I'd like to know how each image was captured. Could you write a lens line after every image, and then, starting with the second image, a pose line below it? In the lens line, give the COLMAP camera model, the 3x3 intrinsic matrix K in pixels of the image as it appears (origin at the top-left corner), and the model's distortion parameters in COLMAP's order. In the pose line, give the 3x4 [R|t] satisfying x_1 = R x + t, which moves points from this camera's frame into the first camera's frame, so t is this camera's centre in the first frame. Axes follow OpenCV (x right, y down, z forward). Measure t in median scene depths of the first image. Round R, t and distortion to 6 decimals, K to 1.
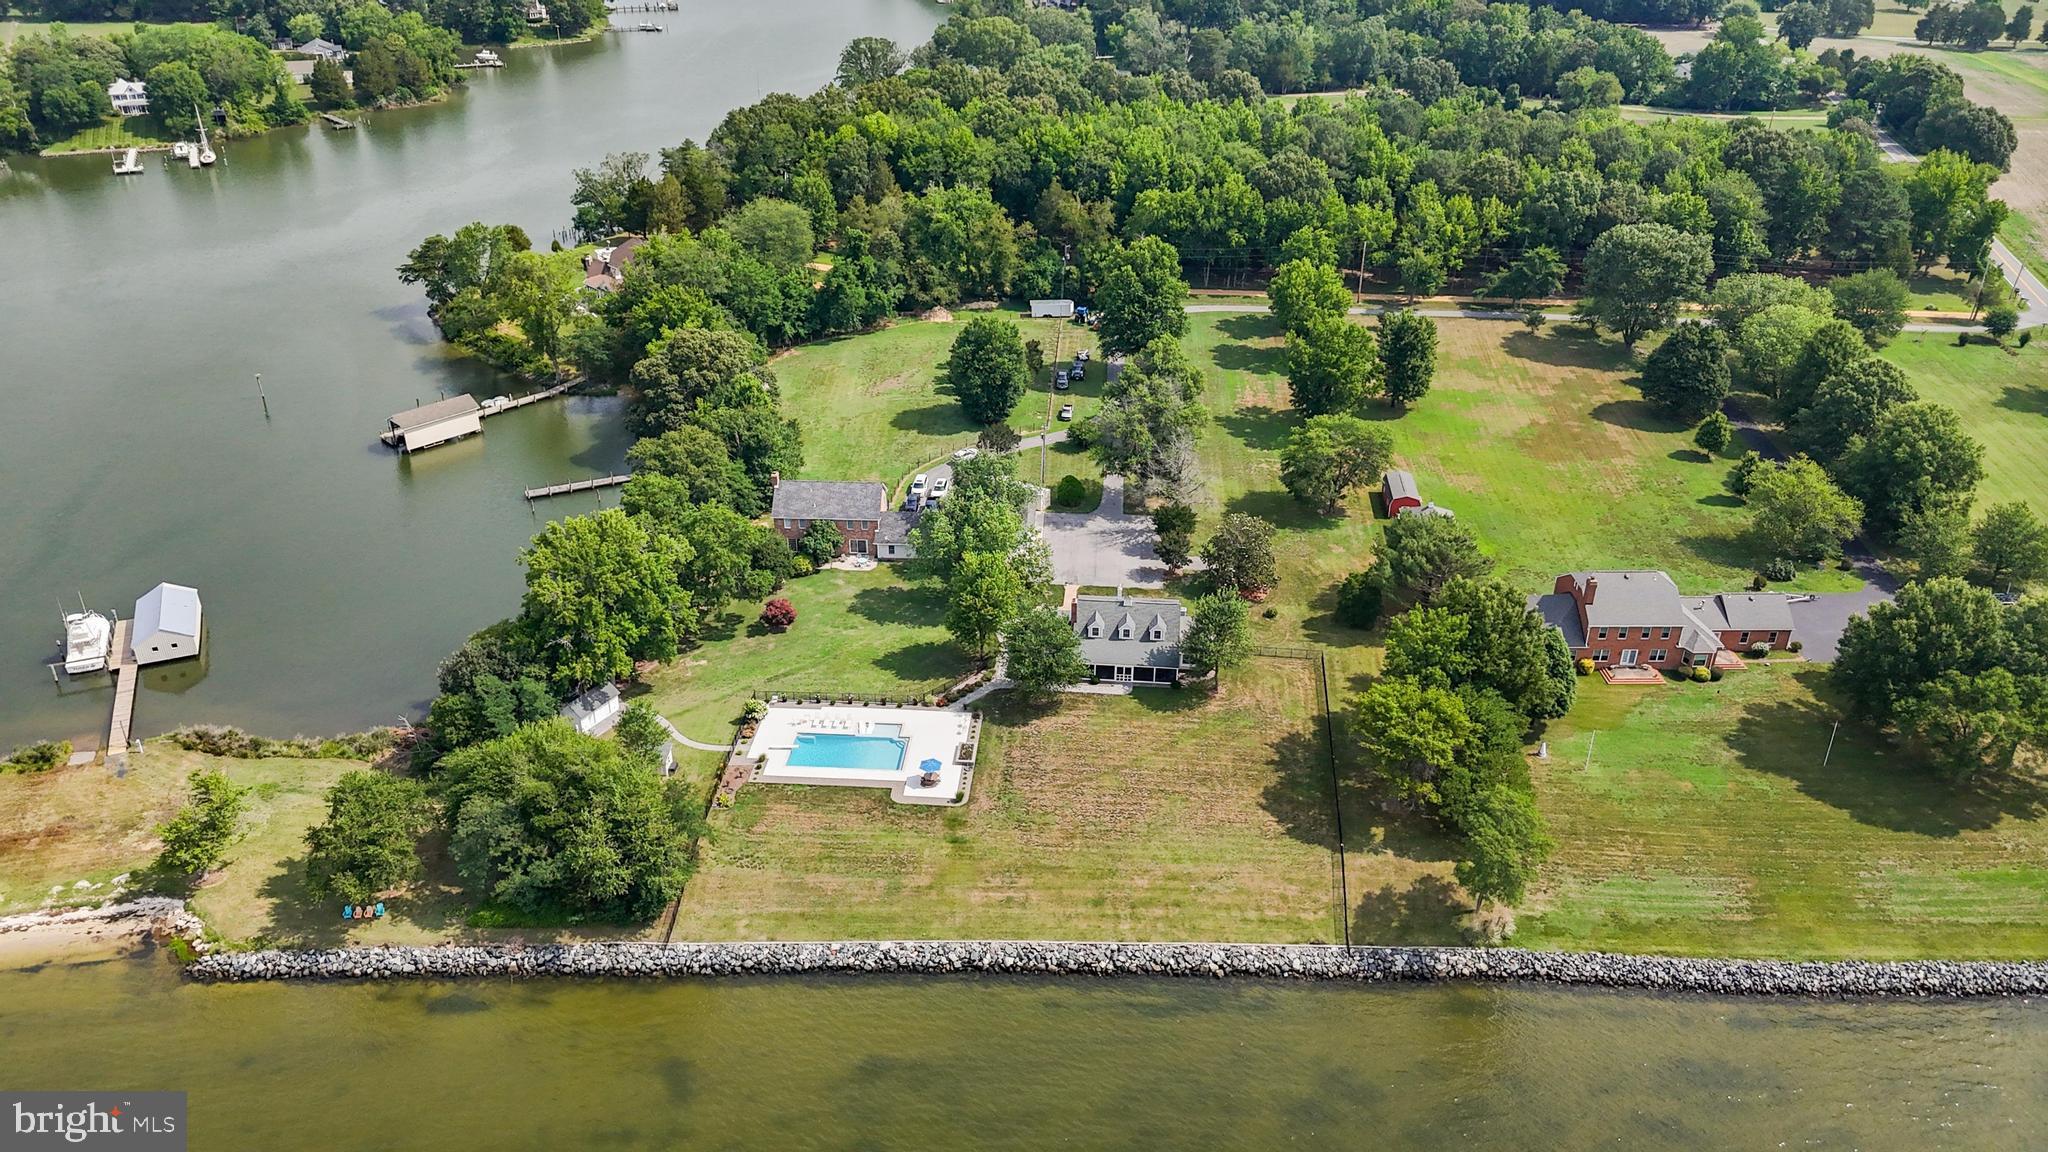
lens RADIAL K [[1506.8, 0, 1044.7], [0, 1506.8, 480.6], [0, 0, 1]] dist [0.059788, -0.056536]
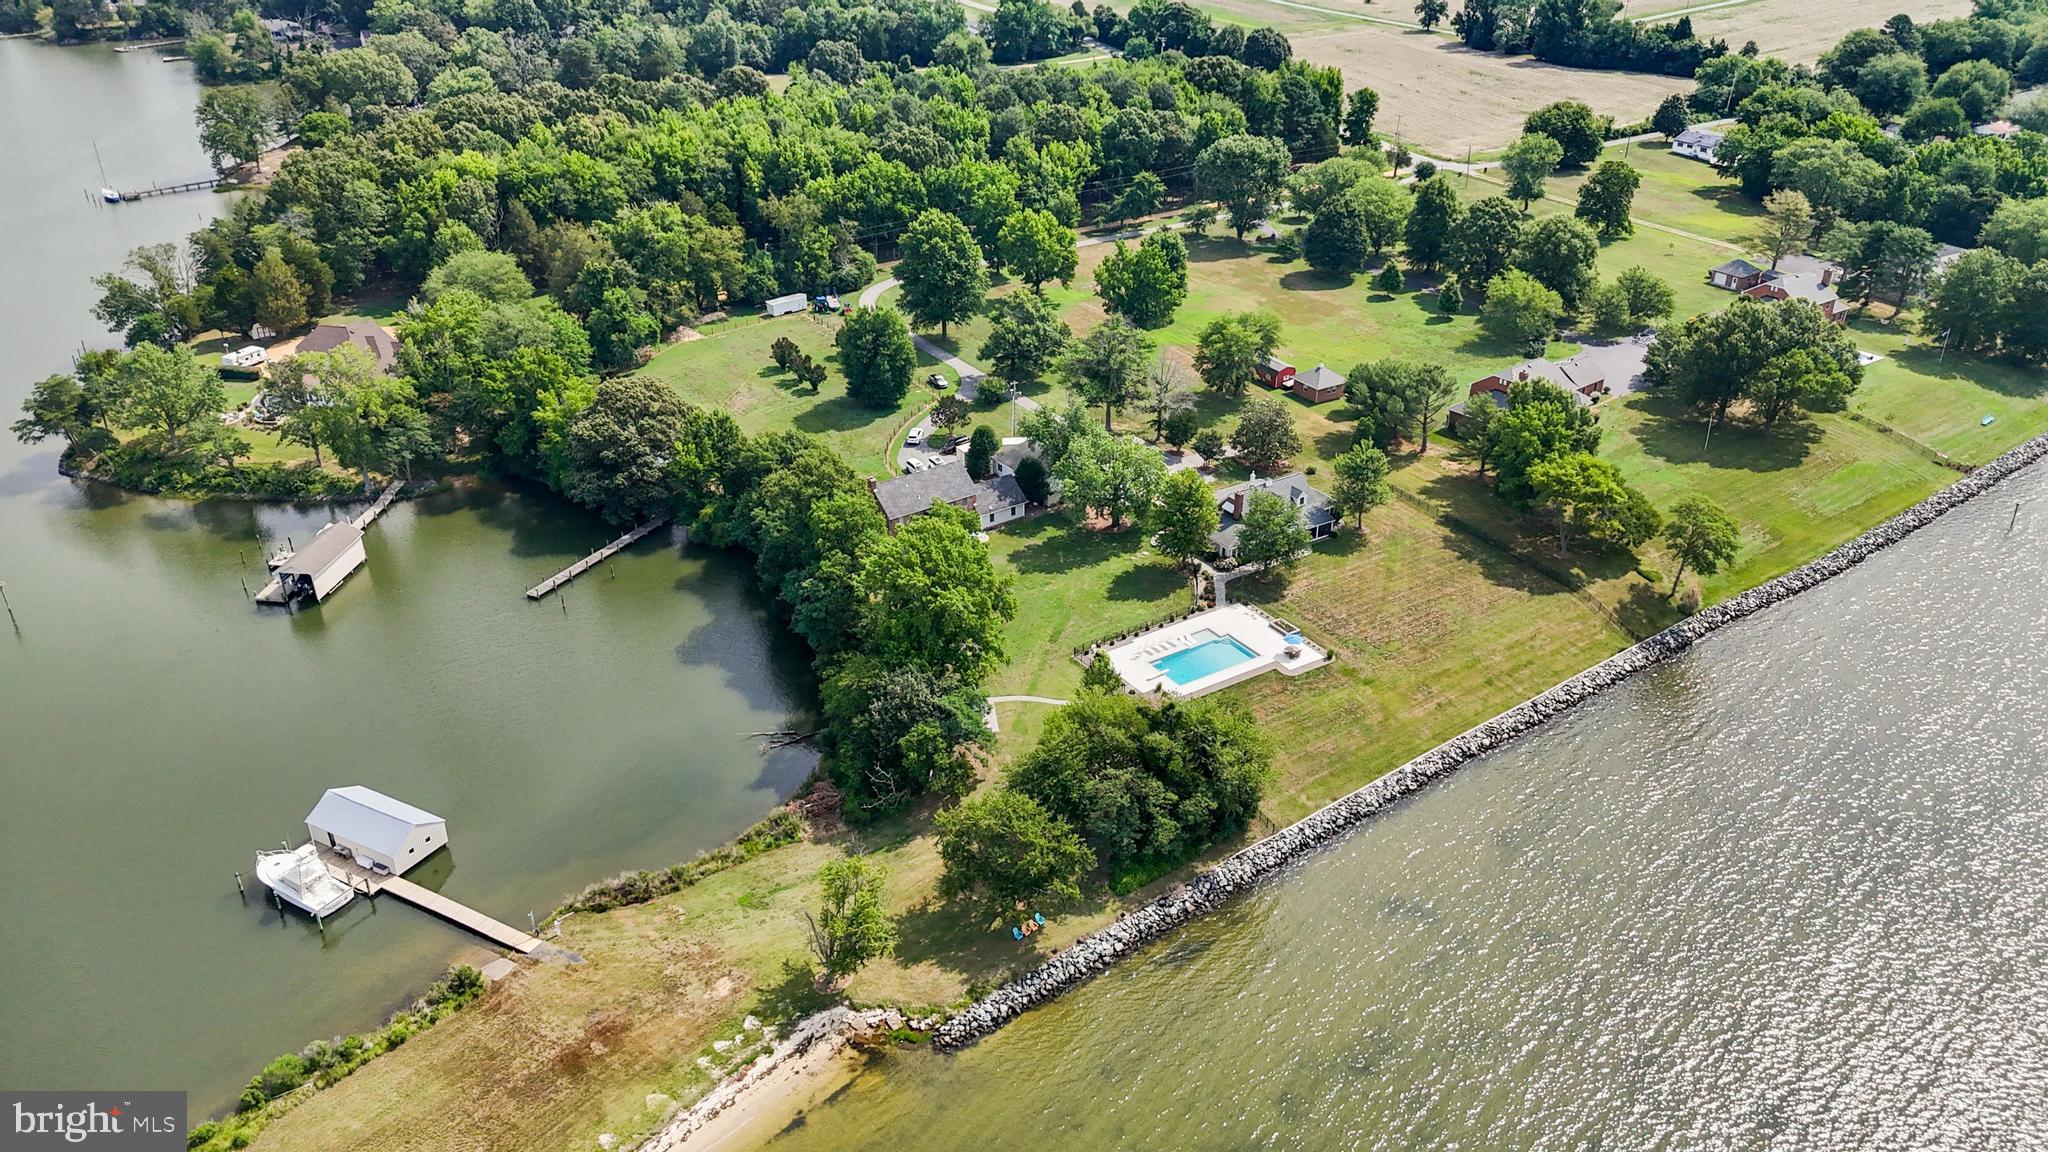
lens RADIAL K [[1506.8, 0, 1011.5], [0, 1506.8, 469.1], [0, 0, 1]] dist [0.059788, -0.056536]
pose [[0.812567, -0.259771, 0.521780, -0.630320], [0.263222, 0.962254, 0.069147, -0.055920], [-0.520047, 0.081157, 0.850273, 0.093537]]
